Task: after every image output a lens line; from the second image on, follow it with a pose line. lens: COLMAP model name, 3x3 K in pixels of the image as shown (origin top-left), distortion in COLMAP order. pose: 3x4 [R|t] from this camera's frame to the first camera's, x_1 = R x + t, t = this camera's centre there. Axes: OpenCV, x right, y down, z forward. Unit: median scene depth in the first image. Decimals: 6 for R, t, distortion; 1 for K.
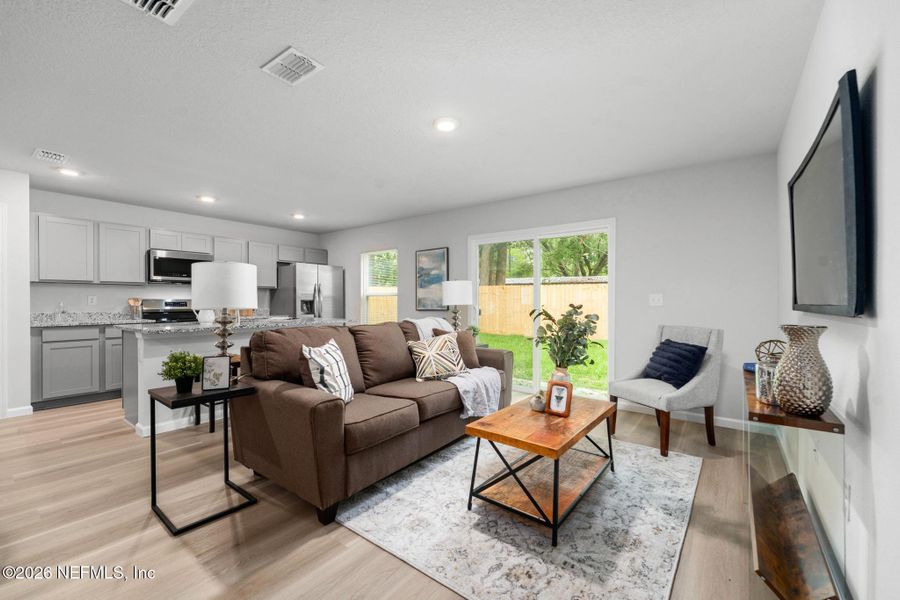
lens RADIAL K [[373.9, 0, 452.2], [0, 373.9, 302.5], [0, 0, 1]] dist [-0.006323, 0.000353]
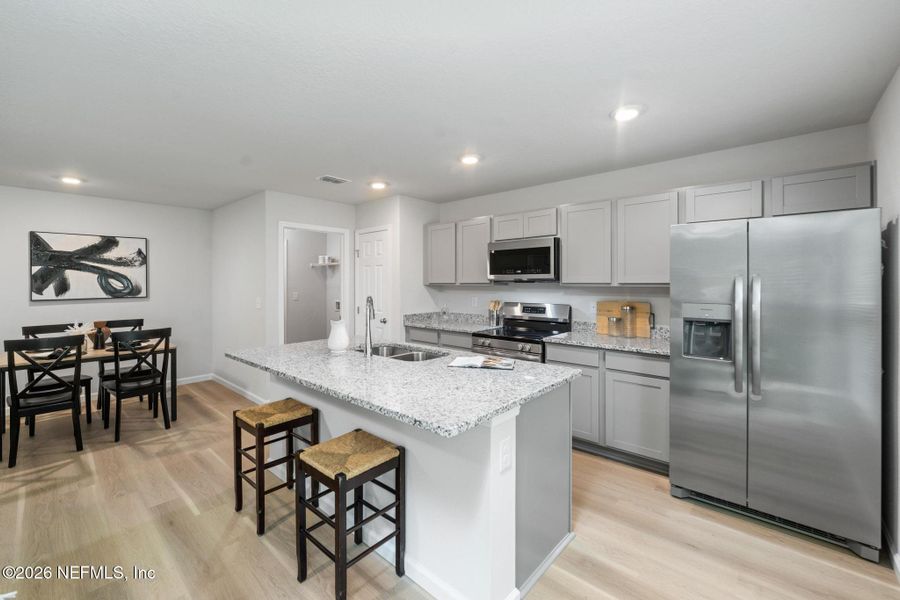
lens RADIAL K [[373.9, 0, 450.6], [0, 373.9, 282.7], [0, 0, 1]] dist [-0.006323, 0.000353]
pose [[-0.082534, 0.003043, -0.996584, 0.027010], [-0.000293, 0.999995, 0.003077, -0.089632], [0.996588, 0.000546, -0.082533, 1.554244]]
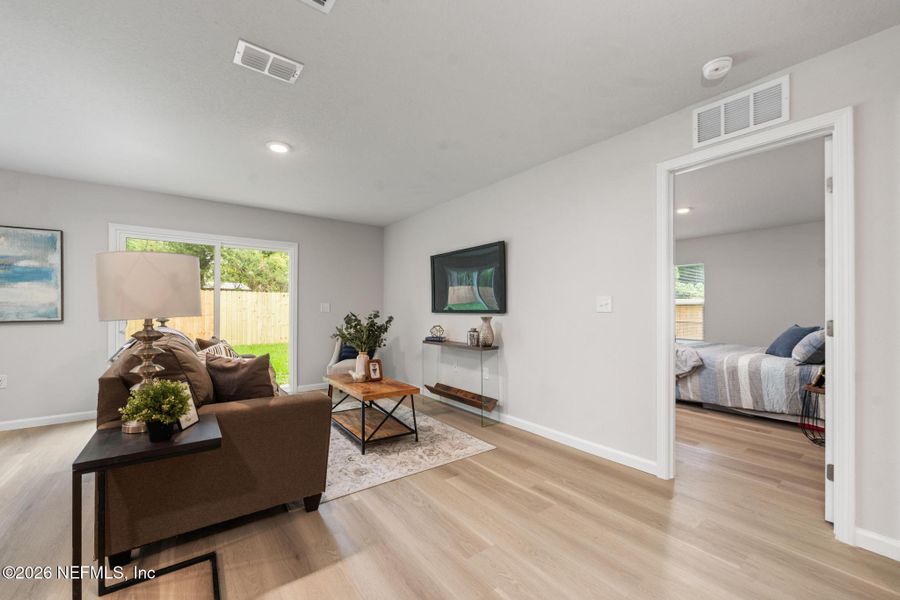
lens RADIAL K [[356.5, 0, 451.9], [0, 356.5, 307.5], [0, 0, 1]] dist [-0.003167, -0.000230]
pose [[0.275352, 0.004387, 0.961333, -0.776960], [0.001531, 0.999986, -0.005002, 0.000259], [-0.961342, 0.002849, 0.275342, 0.197653]]
